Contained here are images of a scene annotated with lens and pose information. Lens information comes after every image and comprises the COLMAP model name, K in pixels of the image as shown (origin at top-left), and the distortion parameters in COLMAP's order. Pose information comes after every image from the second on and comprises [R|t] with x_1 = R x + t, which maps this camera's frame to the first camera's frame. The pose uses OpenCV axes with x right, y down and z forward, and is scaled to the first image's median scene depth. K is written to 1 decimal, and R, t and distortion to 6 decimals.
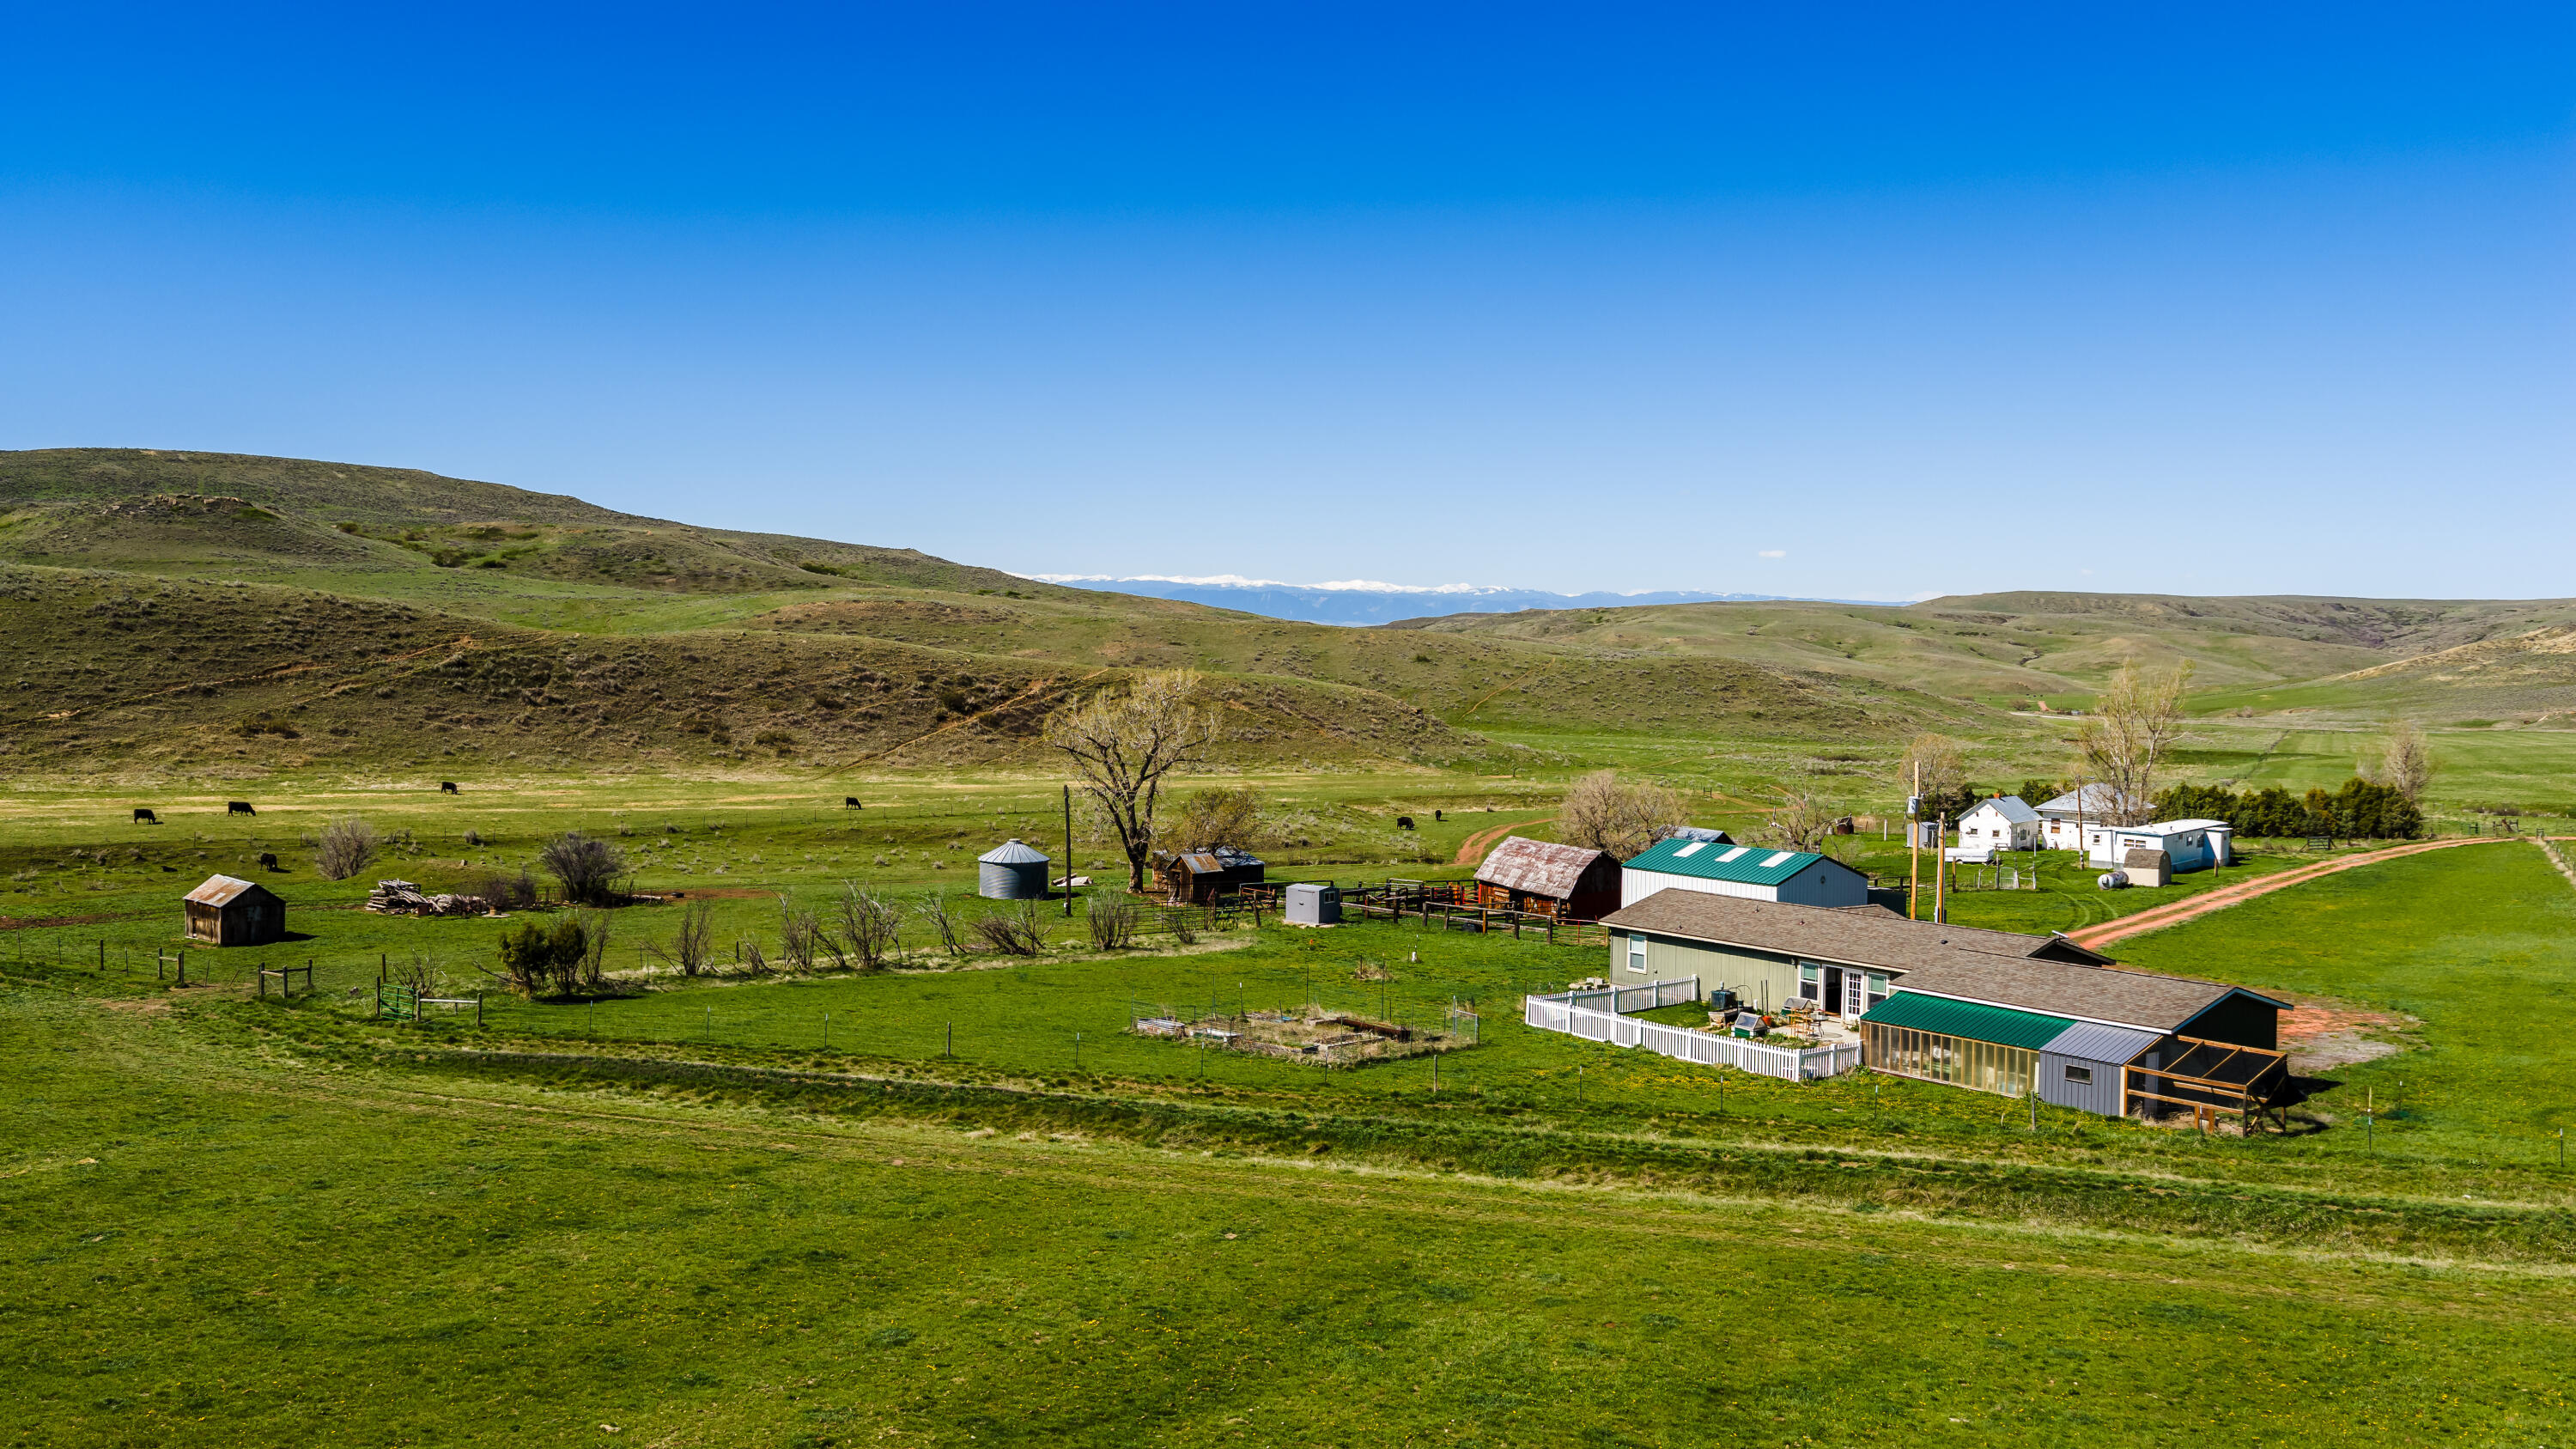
lens RADIAL K [[2127.6, 0, 1291.0], [0, 2127.6, 710.5], [0, 0, 1]] dist [0.027332, -0.056811]
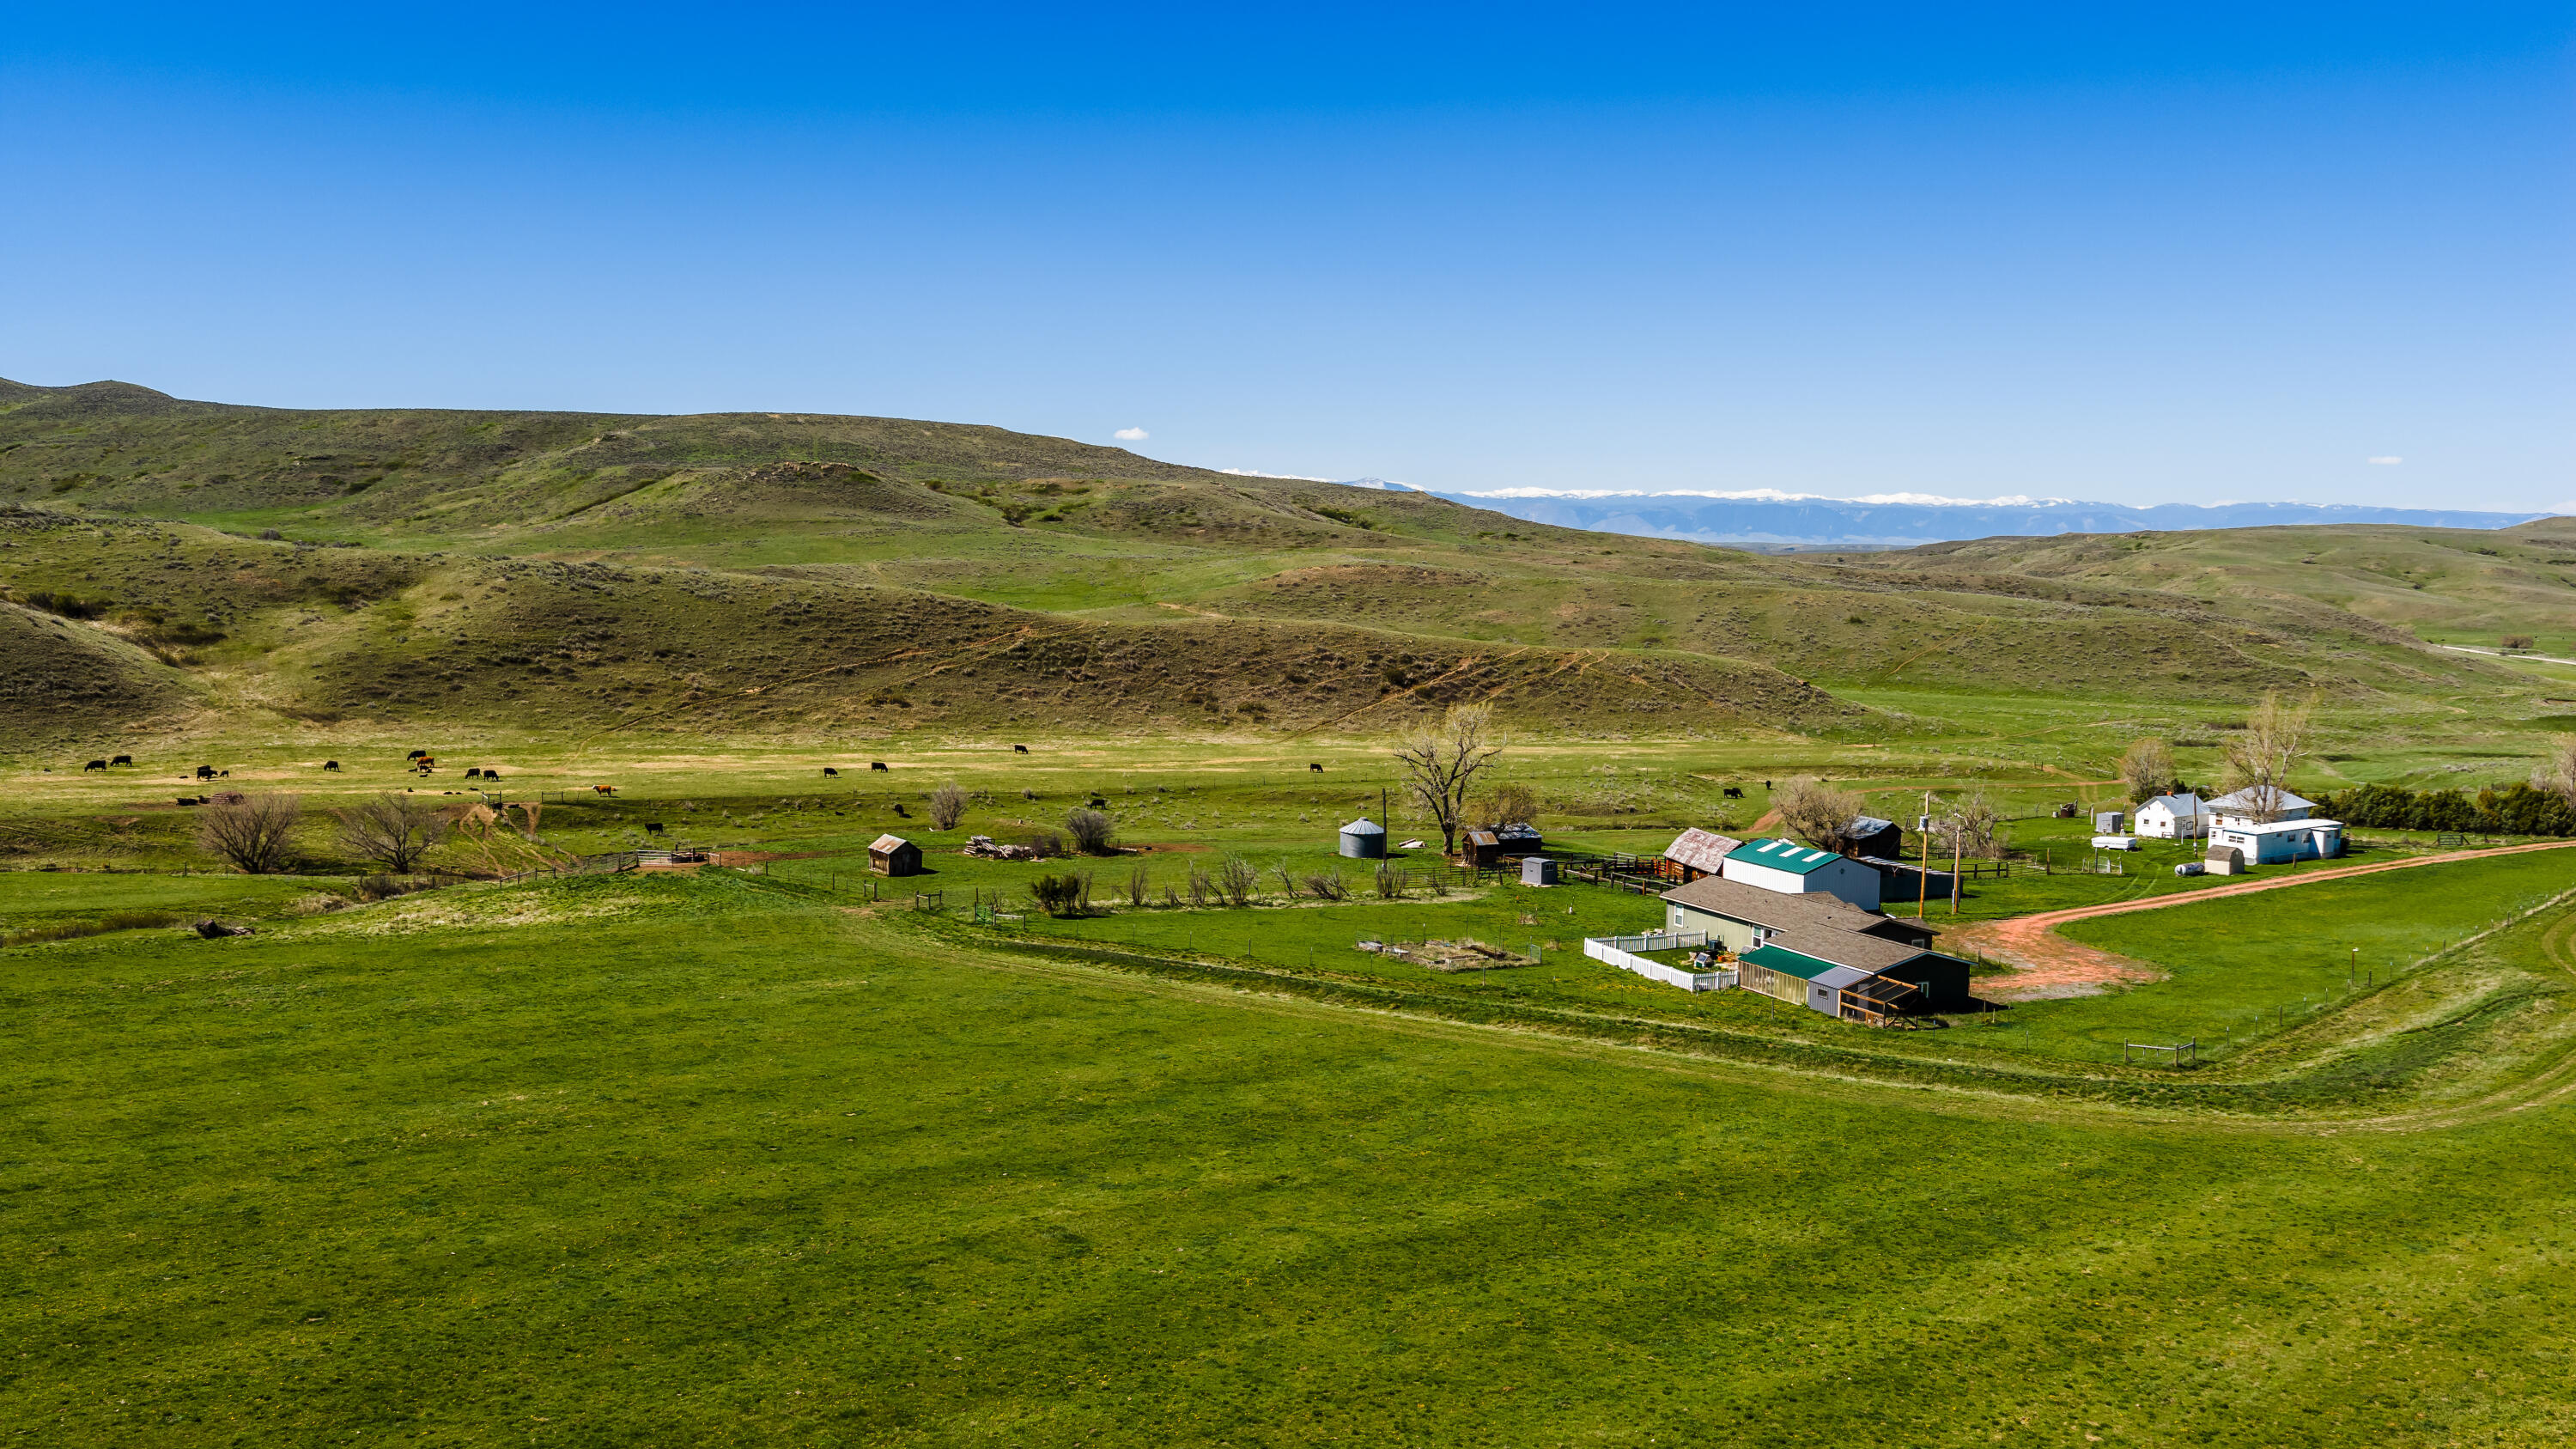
lens RADIAL K [[2127.6, 0, 1291.0], [0, 2127.6, 710.5], [0, 0, 1]] dist [0.027332, -0.056811]
pose [[0.969450, 0.018172, -0.244613, 0.102994], [-0.008482, 0.999139, 0.040608, -0.041723], [0.245141, -0.037292, 0.968770, -0.256291]]
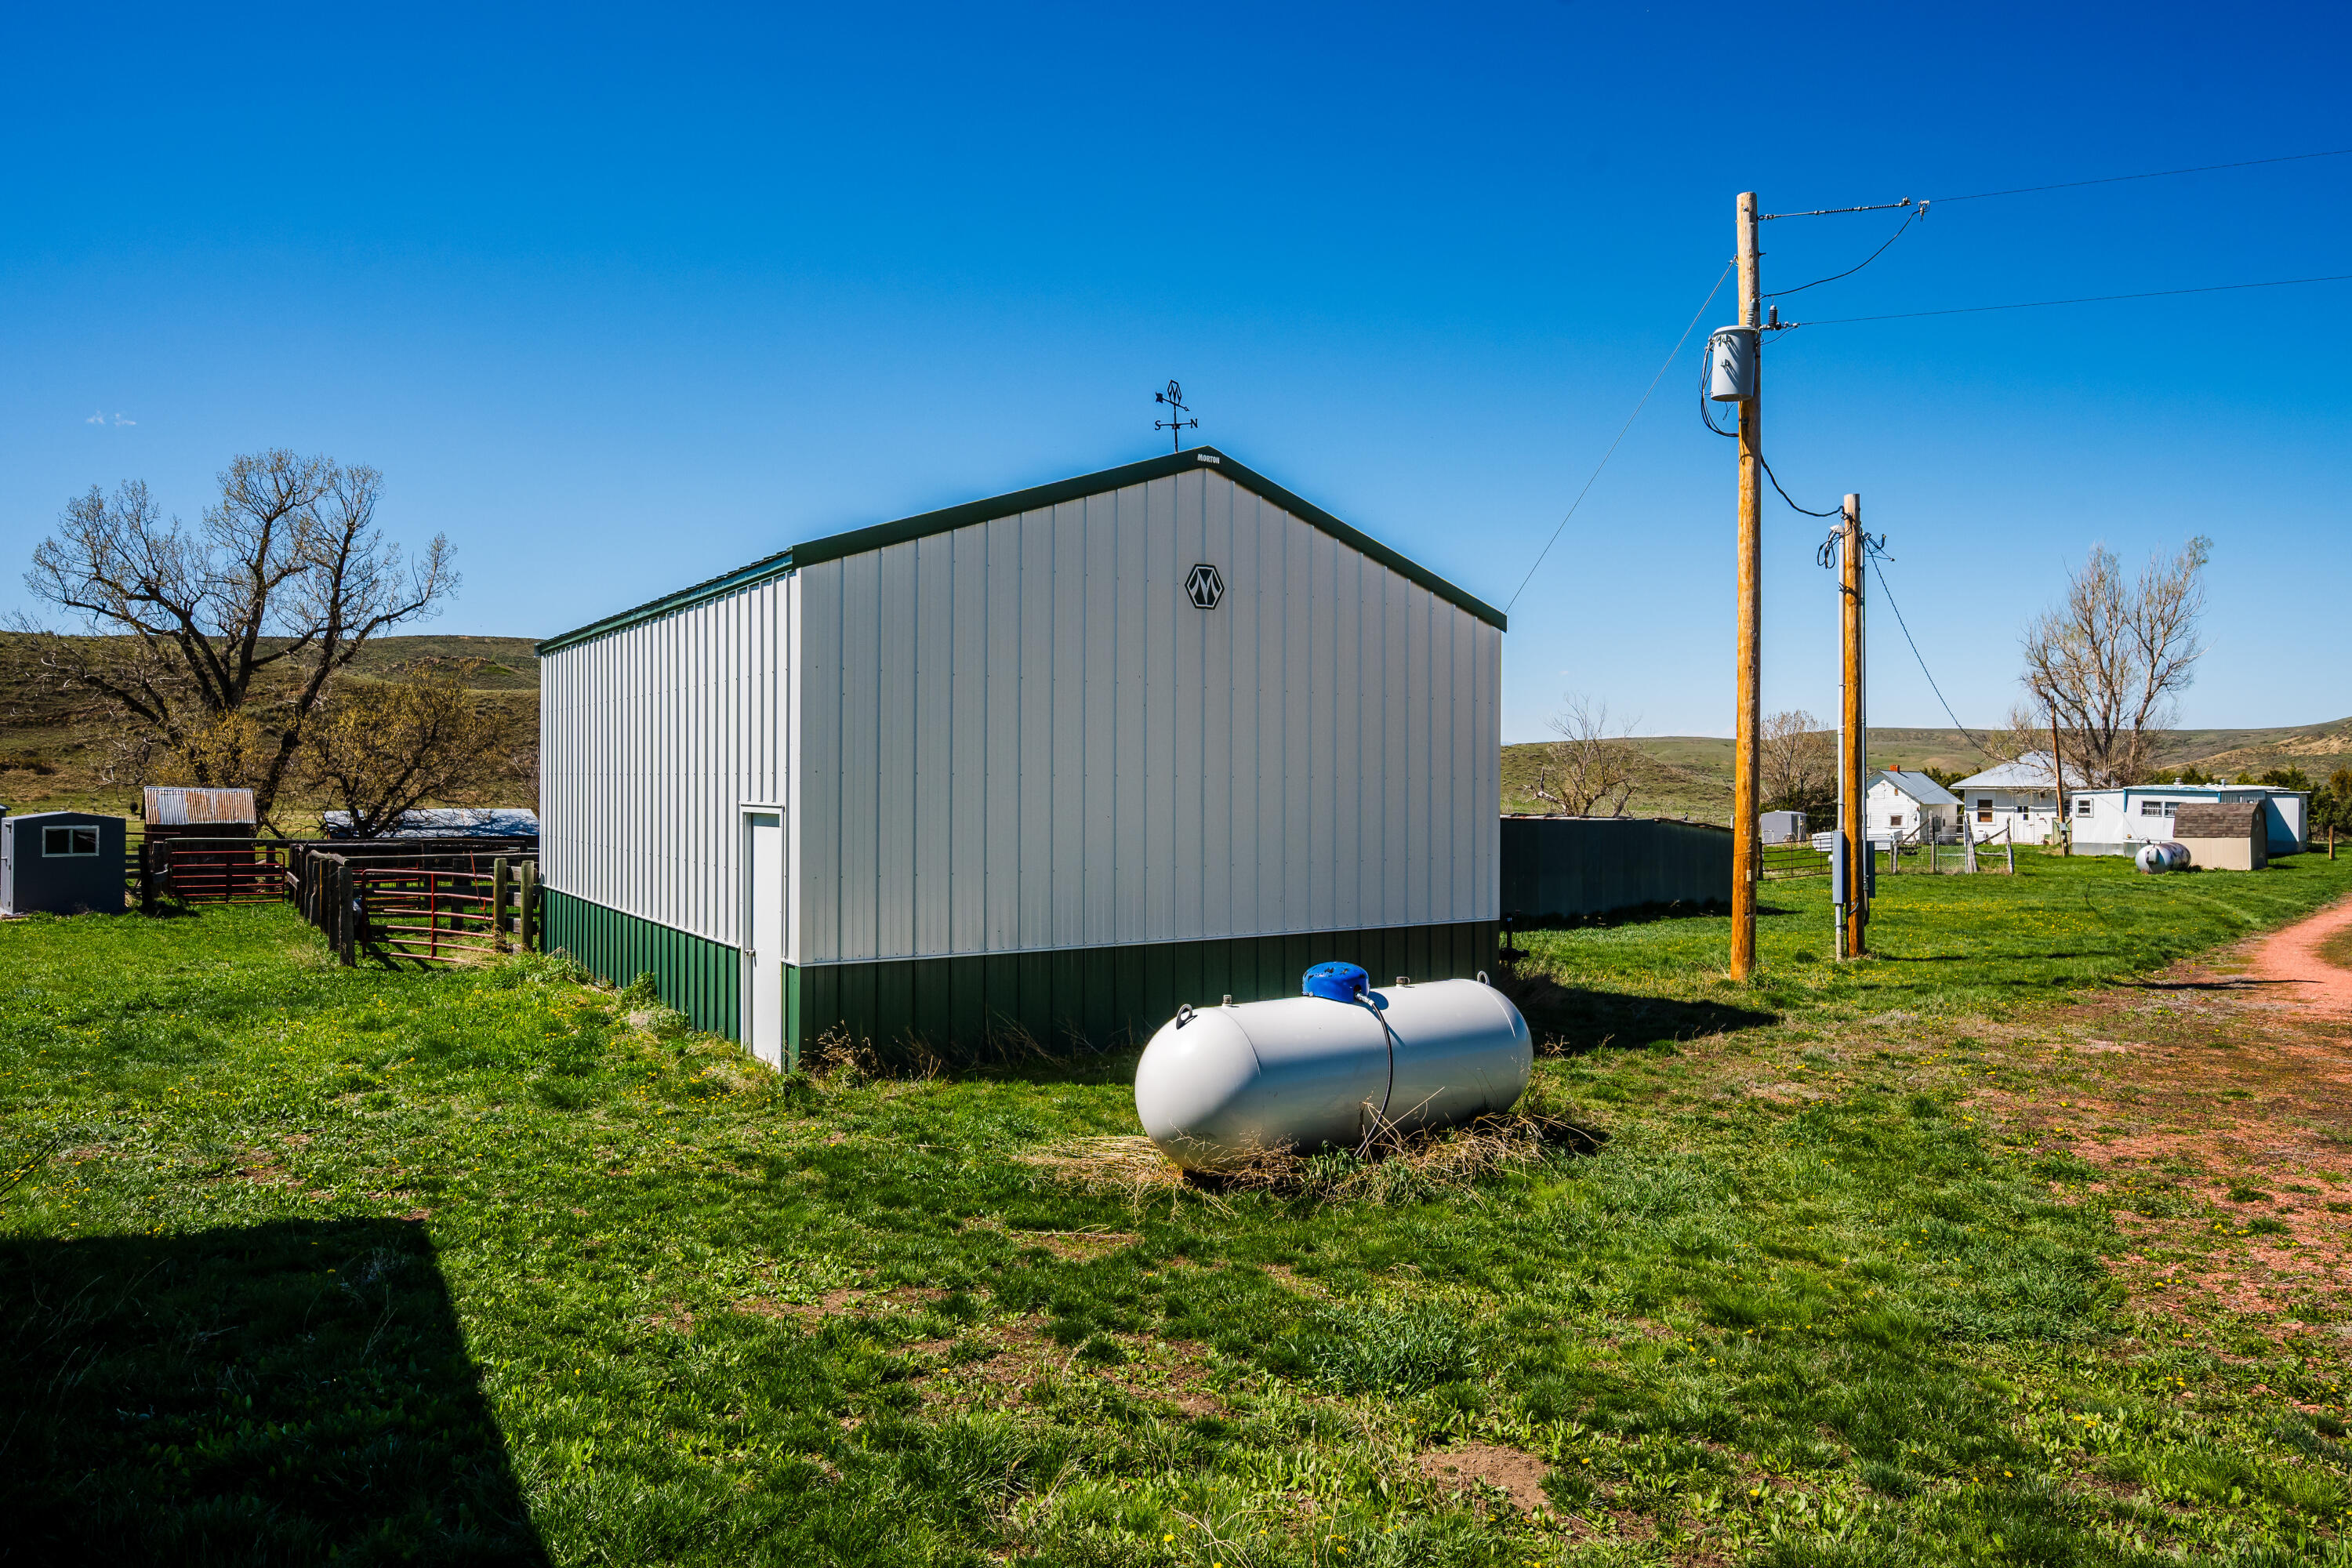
lens RADIAL K [[1472.4, 0, 1165.8], [0, 1472.4, 777.4], [0, 0, 1]] dist [-0.001518, -0.000011]
pose [[0.993995, -0.015047, -0.108387, 0.112044], [0.011261, 0.999308, -0.035452, 0.043076], [0.108845, 0.034019, 0.993476, 0.378629]]
